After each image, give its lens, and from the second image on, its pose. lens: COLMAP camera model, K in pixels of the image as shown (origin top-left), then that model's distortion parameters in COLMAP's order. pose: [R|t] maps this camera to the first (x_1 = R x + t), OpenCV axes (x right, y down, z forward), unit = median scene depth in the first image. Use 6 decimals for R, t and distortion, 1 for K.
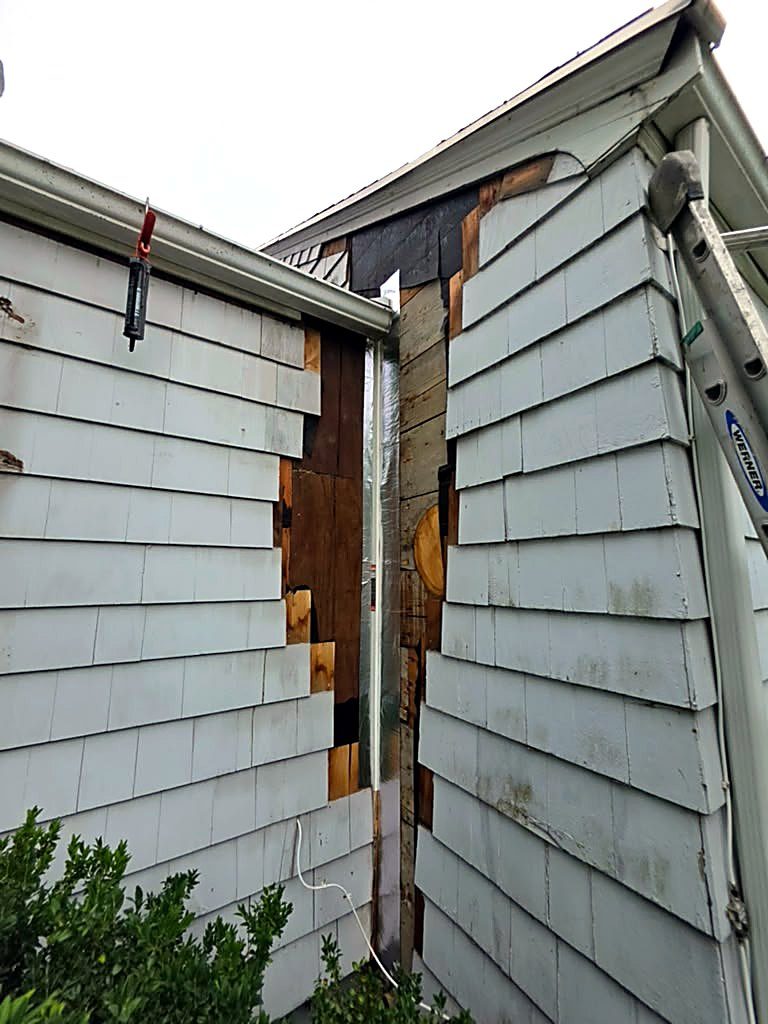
lens RADIAL K [[411.8, 0, 386.9], [0, 411.8, 512.5], [0, 0, 1]] dist [0.001070, 0.000006]
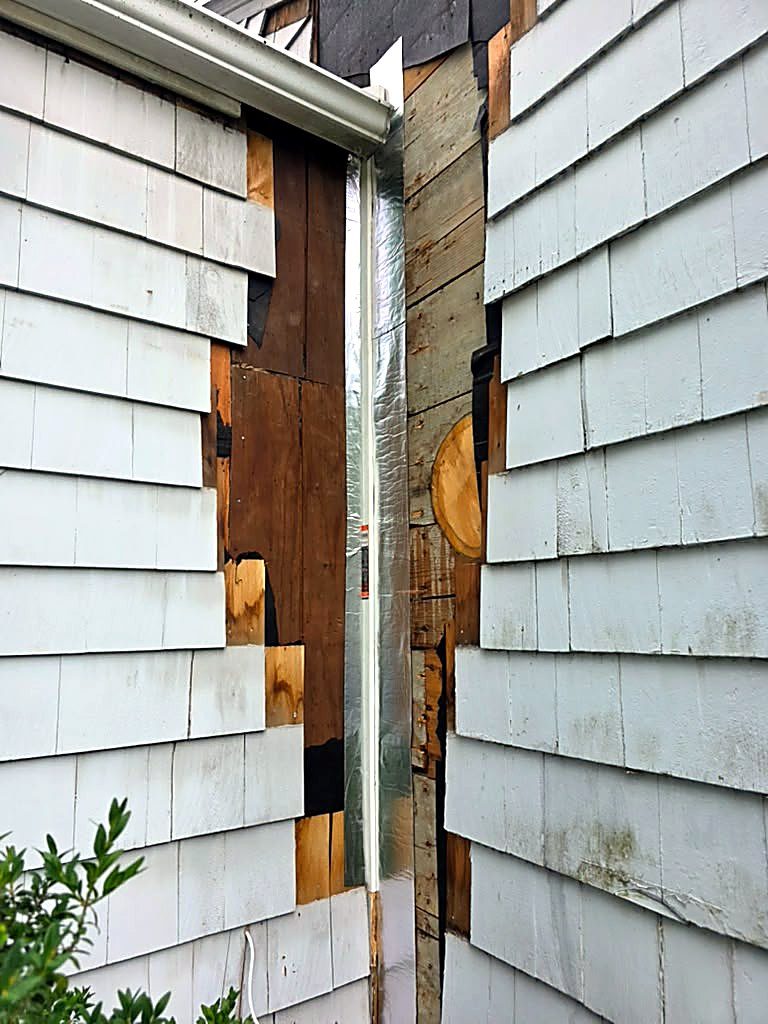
lens RADIAL K [[690.1, 0, 382.1], [0, 690.1, 513.9], [0, 0, 1]] dist [0.078726, -0.076633]
pose [[0.999771, -0.009292, 0.019294, -0.032479], [0.009244, 0.999954, 0.002575, 0.132513], [-0.019317, -0.002396, 0.999811, -0.036052]]
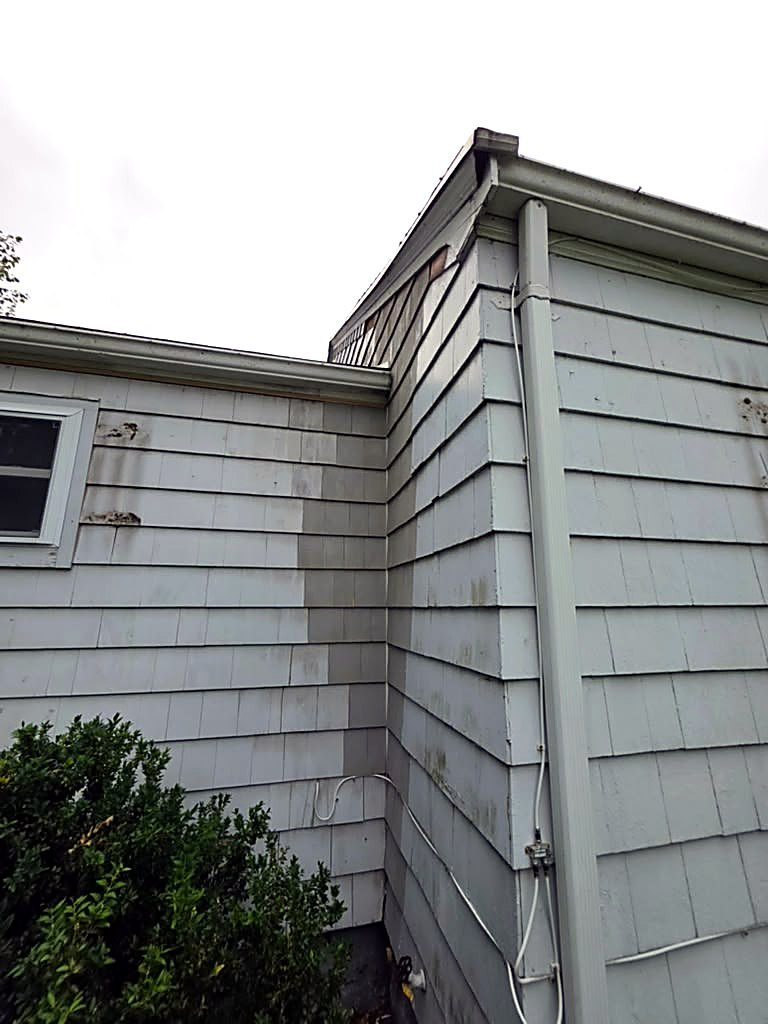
lens RADIAL K [[412.0, 0, 384.0], [0, 412.0, 512.0], [0, 0, 1]] dist [0.001102, 0.000195]
pose [[0.936110, -0.080487, -0.342374, 0.484584], [0.054482, 0.994897, -0.084922, 0.036415], [0.347462, 0.060843, 0.935718, -0.171881]]
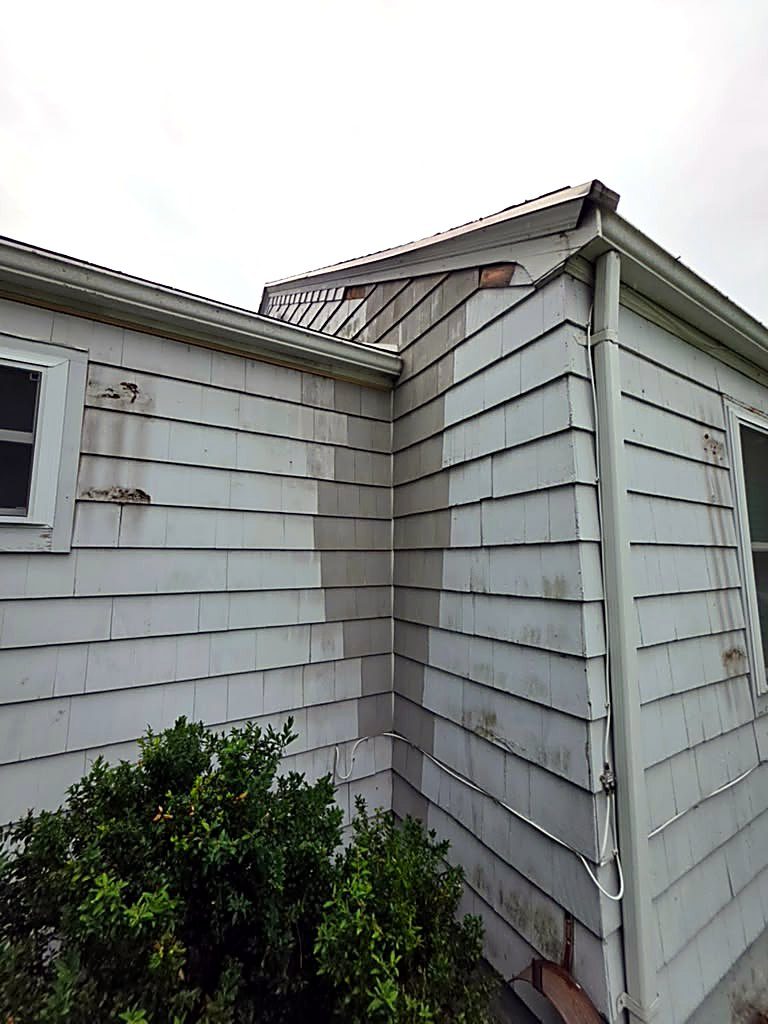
lens RADIAL K [[411.8, 0, 386.9], [0, 411.8, 512.5], [0, 0, 1]] dist [0.001070, 0.000006]
pose [[0.997866, -0.012756, -0.064033, 0.049733], [0.014787, 0.999399, 0.031339, -0.077699], [0.063595, -0.032219, 0.997456, -0.340627]]
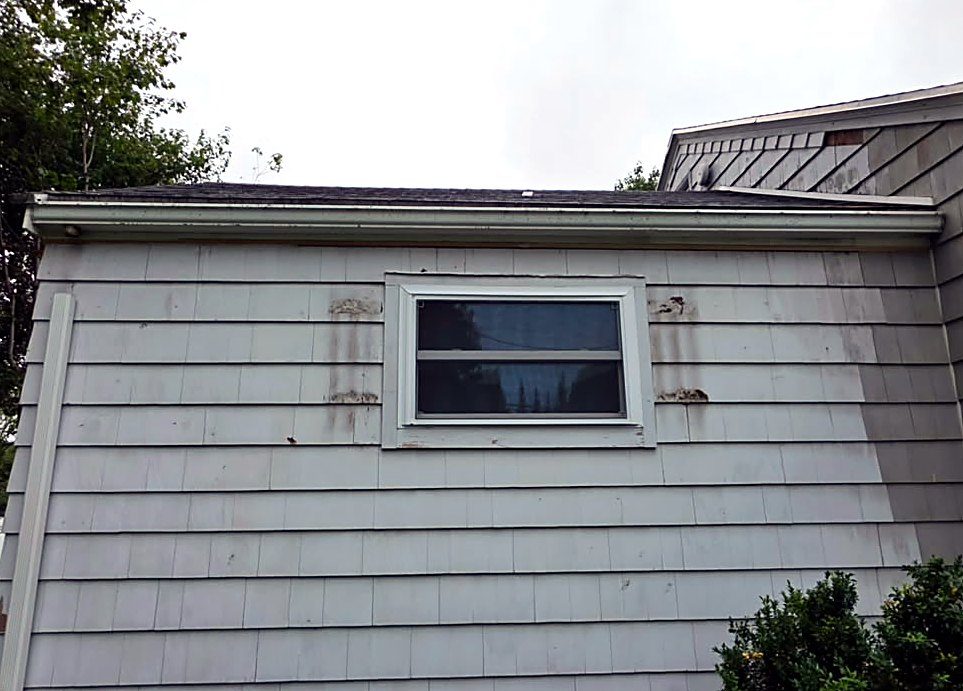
lens RADIAL K [[649.7, 0, 471.5], [0, 649.7, 352.4], [0, 0, 1]] dist [-0.008195, 0.001106]
pose [[0.846555, -0.130976, -0.515936, -0.261137], [0.091214, 0.990613, -0.101814, -0.090684], [0.524428, 0.039131, 0.850555, -1.337315]]
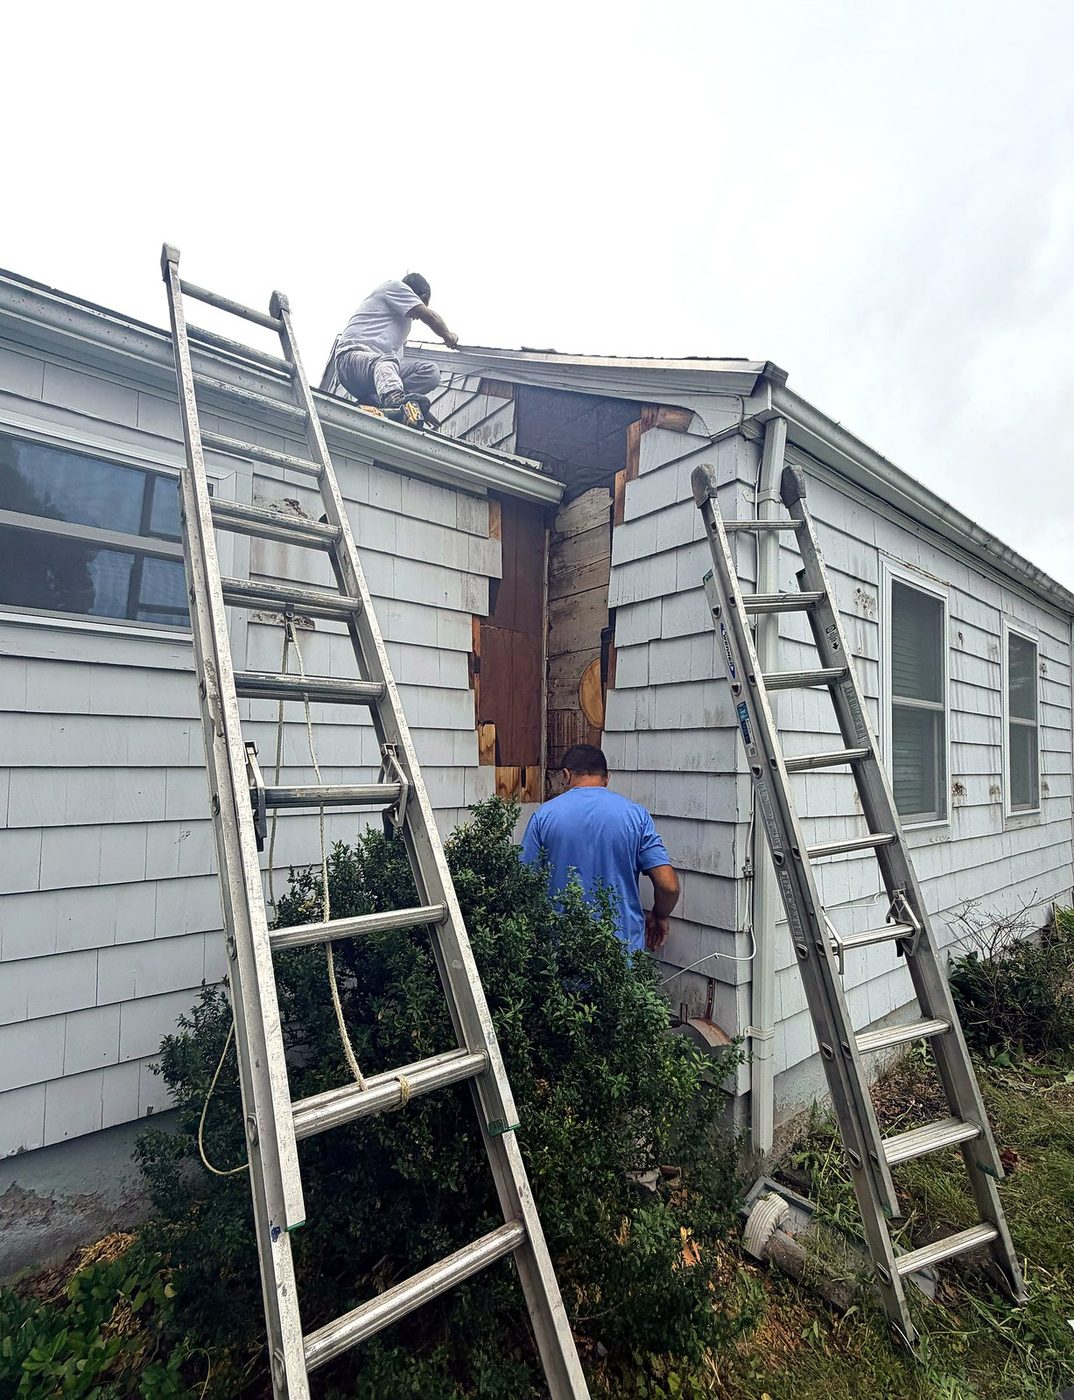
lens RADIAL K [[634.8, 0, 543.8], [0, 634.8, 728.4], [0, 0, 1]] dist [-0.002230, 0.000033]
pose [[0.996907, 0.016314, 0.076880, -0.206770], [-0.024556, 0.993900, 0.107516, -0.010401], [-0.074657, -0.109072, 0.991226, -1.009152]]
